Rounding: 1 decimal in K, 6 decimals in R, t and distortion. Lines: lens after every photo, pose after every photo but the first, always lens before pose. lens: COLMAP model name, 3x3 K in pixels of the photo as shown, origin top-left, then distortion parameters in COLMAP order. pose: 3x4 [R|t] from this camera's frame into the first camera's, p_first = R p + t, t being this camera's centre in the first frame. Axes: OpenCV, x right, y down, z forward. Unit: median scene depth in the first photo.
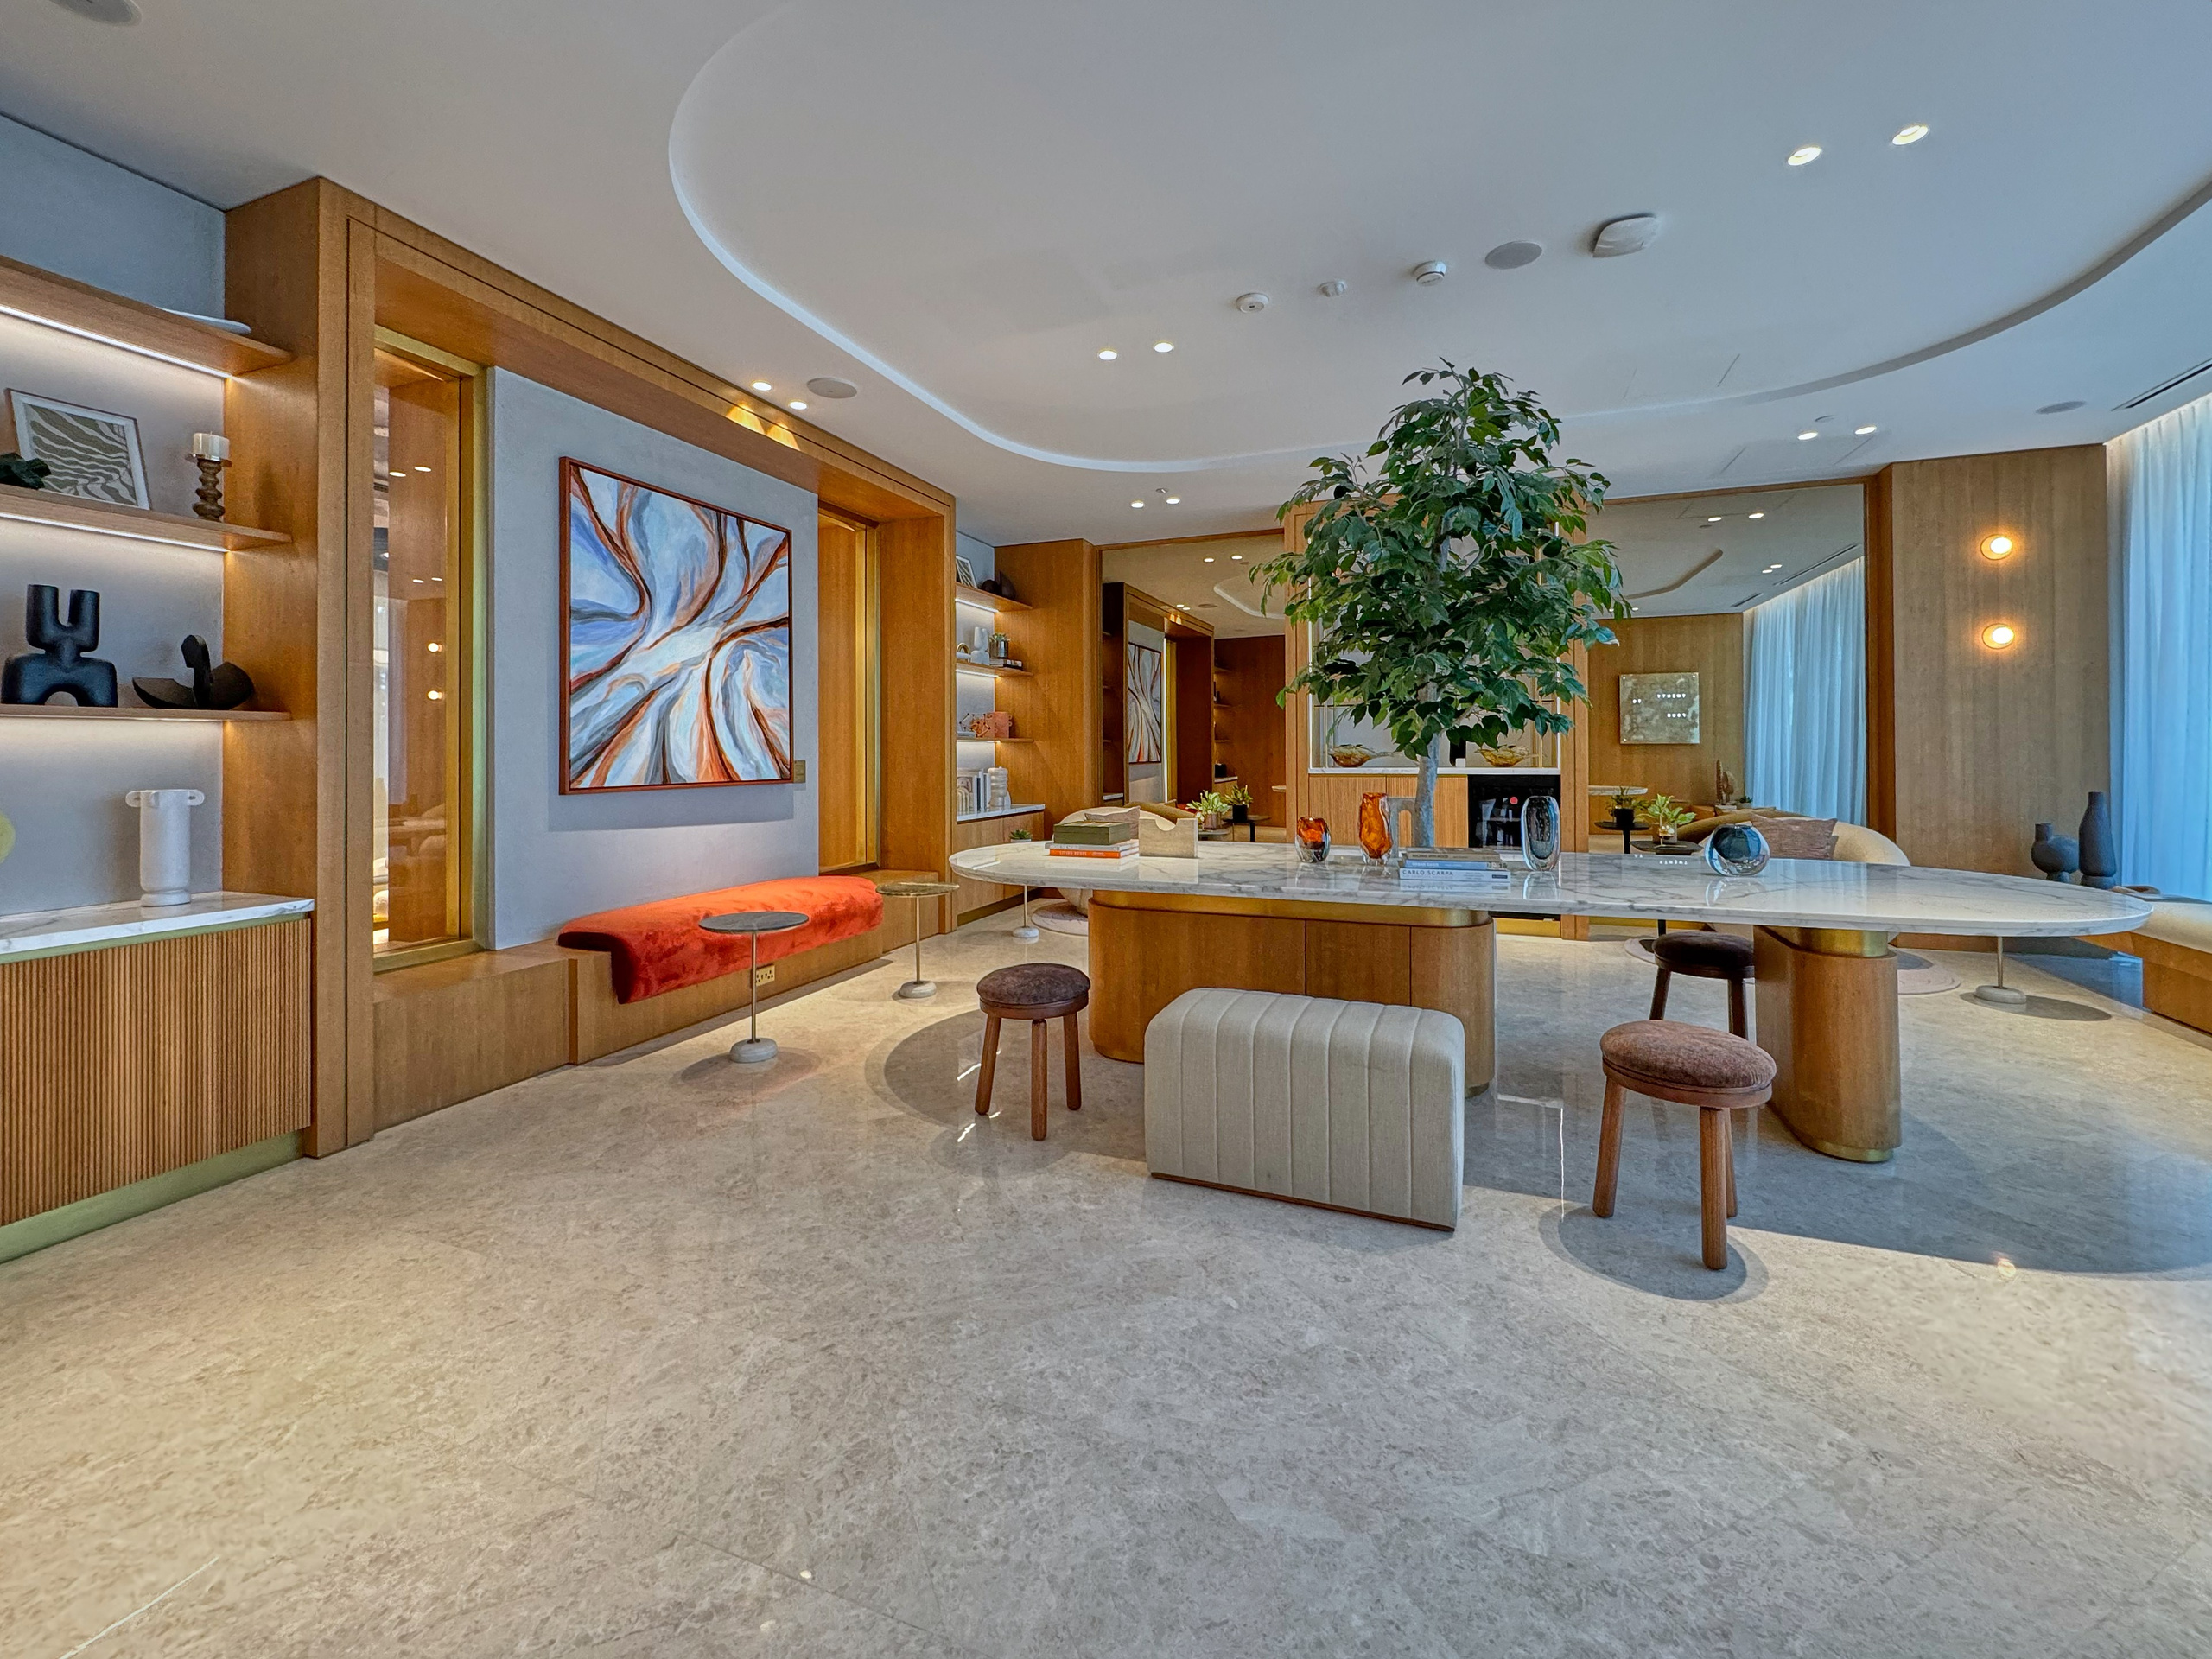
lens RADIAL K [[911.7, 0, 1103.4], [0, 911.7, 747.6], [0, 0, 1]] dist [-0.001556, -0.000263]
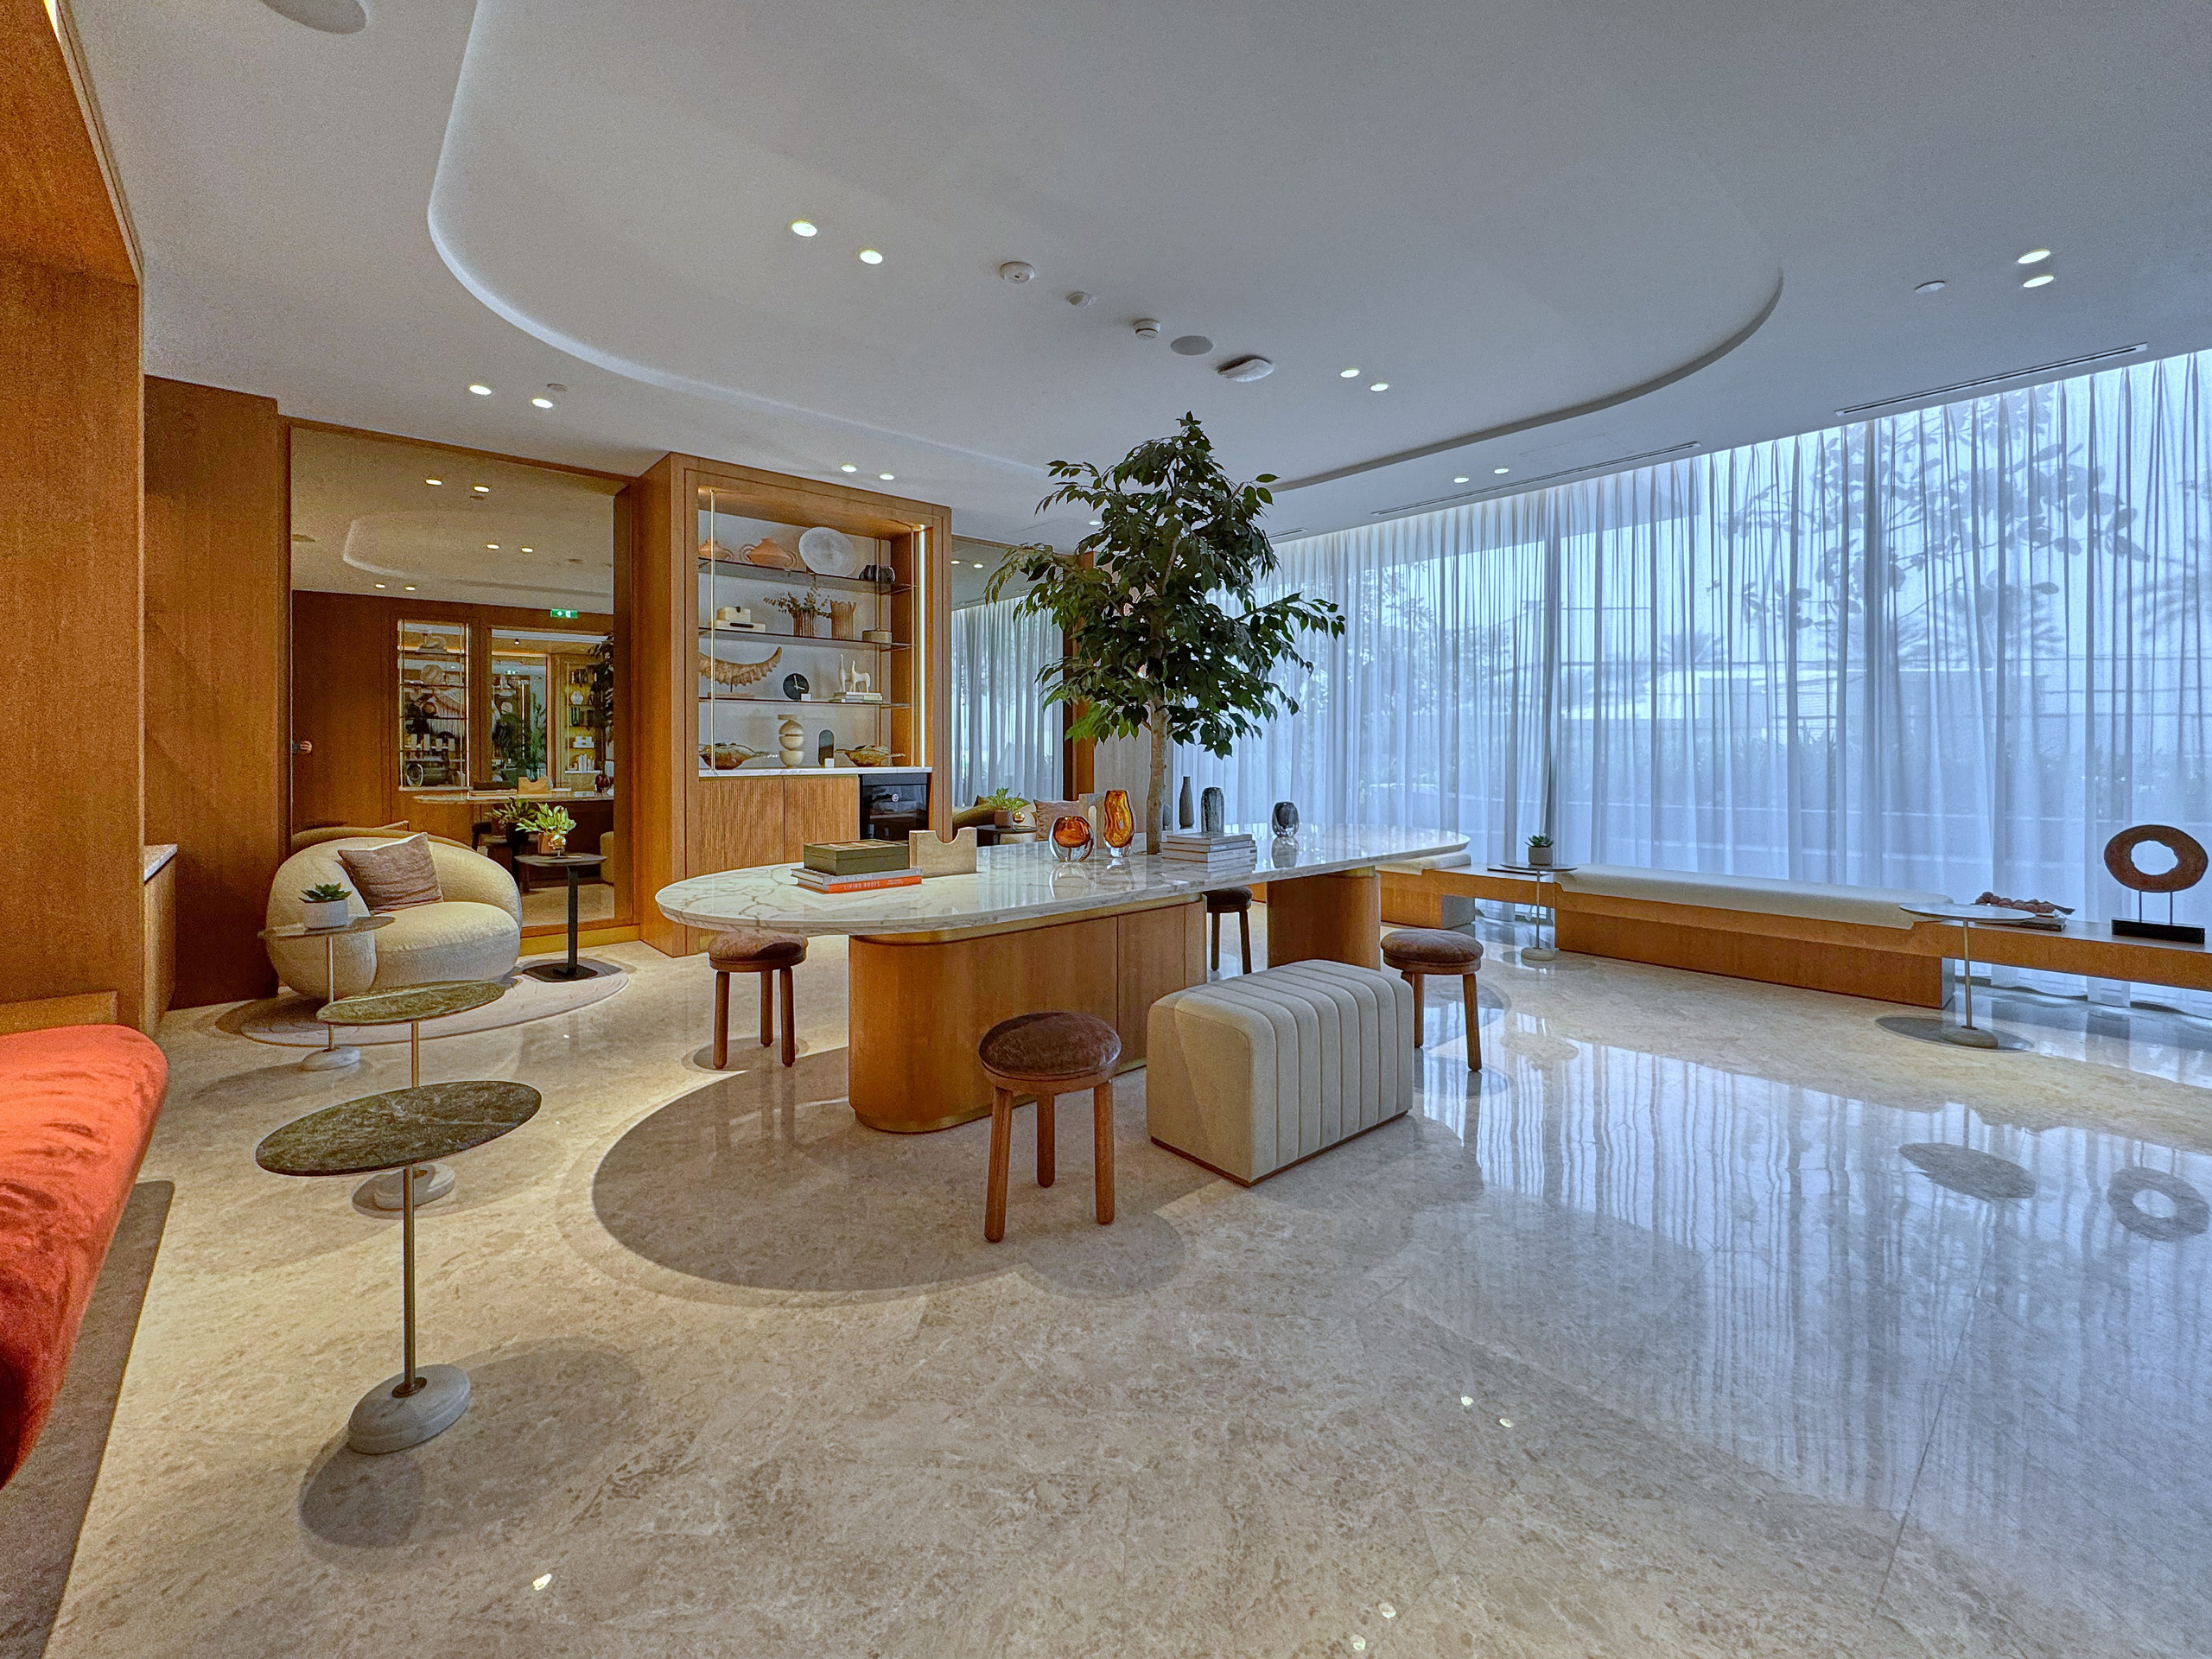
lens RADIAL K [[911.7, 0, 1103.4], [0, 911.7, 747.6], [0, 0, 1]] dist [-0.001556, -0.000263]
pose [[0.468315, 0.004538, 0.883550, -0.571582], [-0.004705, 0.999985, -0.002642, 0.002360], [-0.883549, -0.002919, 0.468329, 0.441365]]
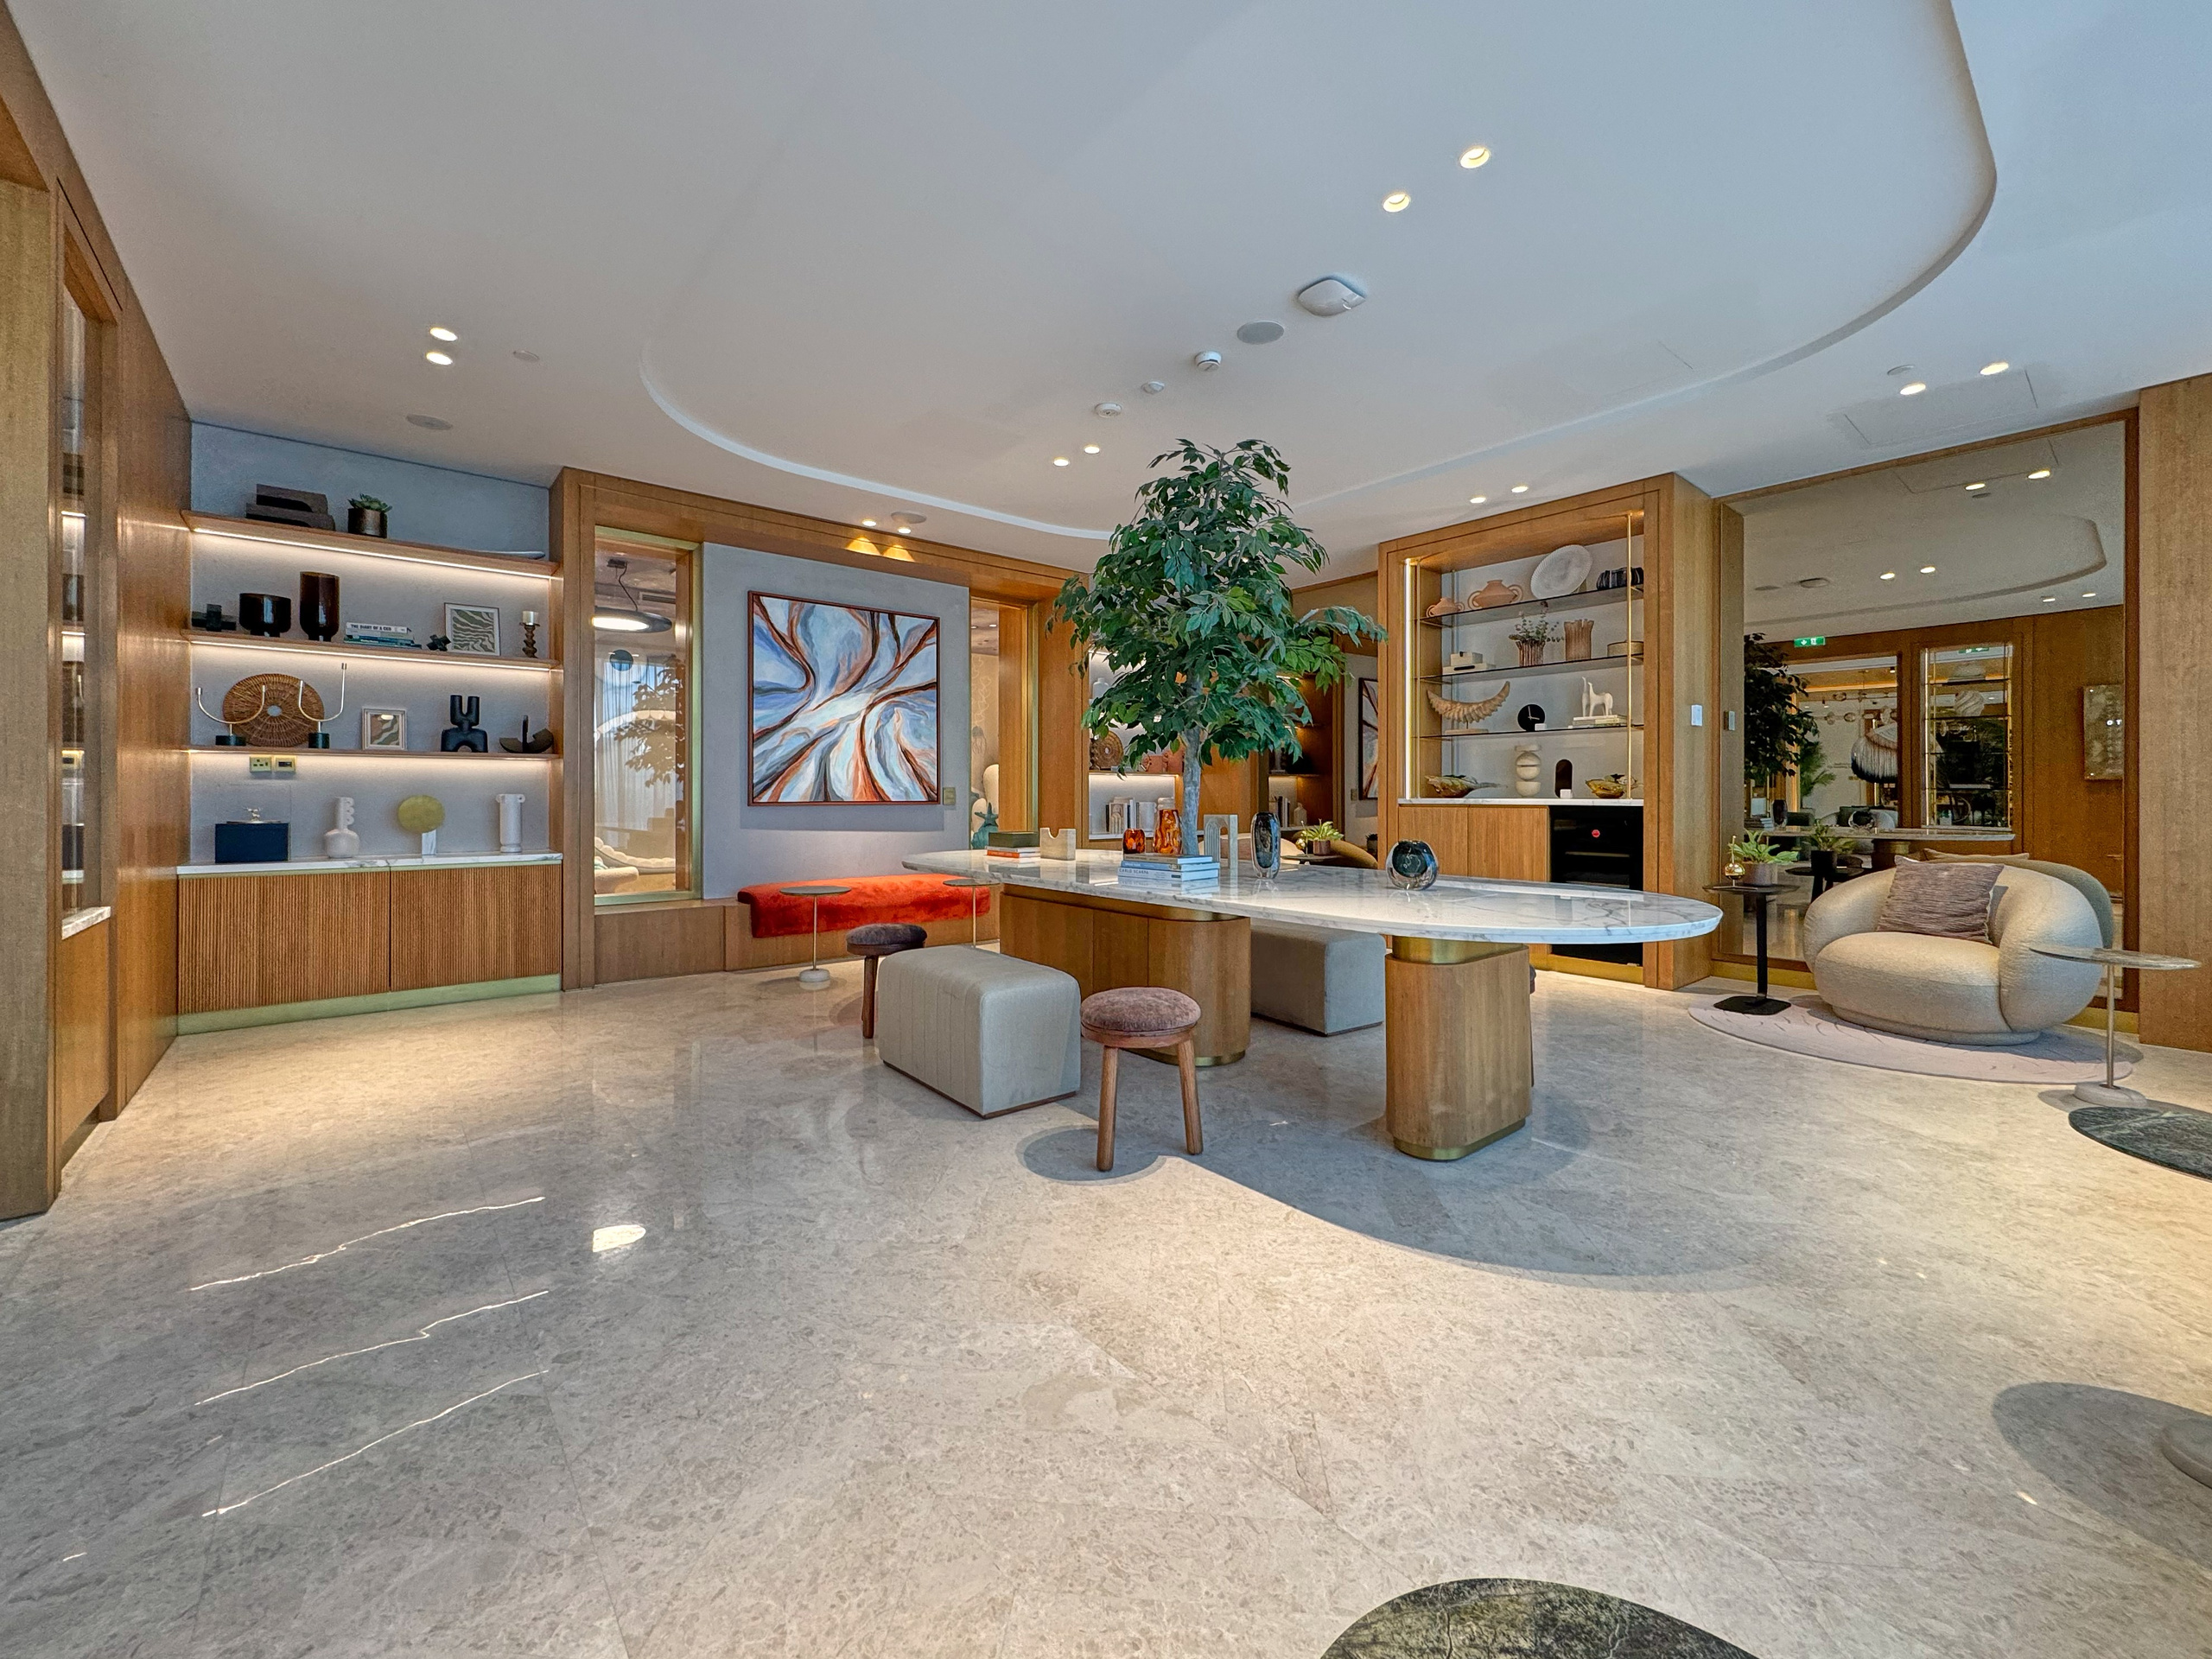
lens RADIAL K [[881.5, 0, 1110.7], [0, 881.5, 793.2], [0, 0, 1]] dist [-0.002007, -0.000105]
pose [[0.879789, 0.004408, -0.475344, 0.672707], [-0.002409, 0.999986, 0.004814, 0.020692], [0.475358, -0.003090, 0.879787, -0.041392]]
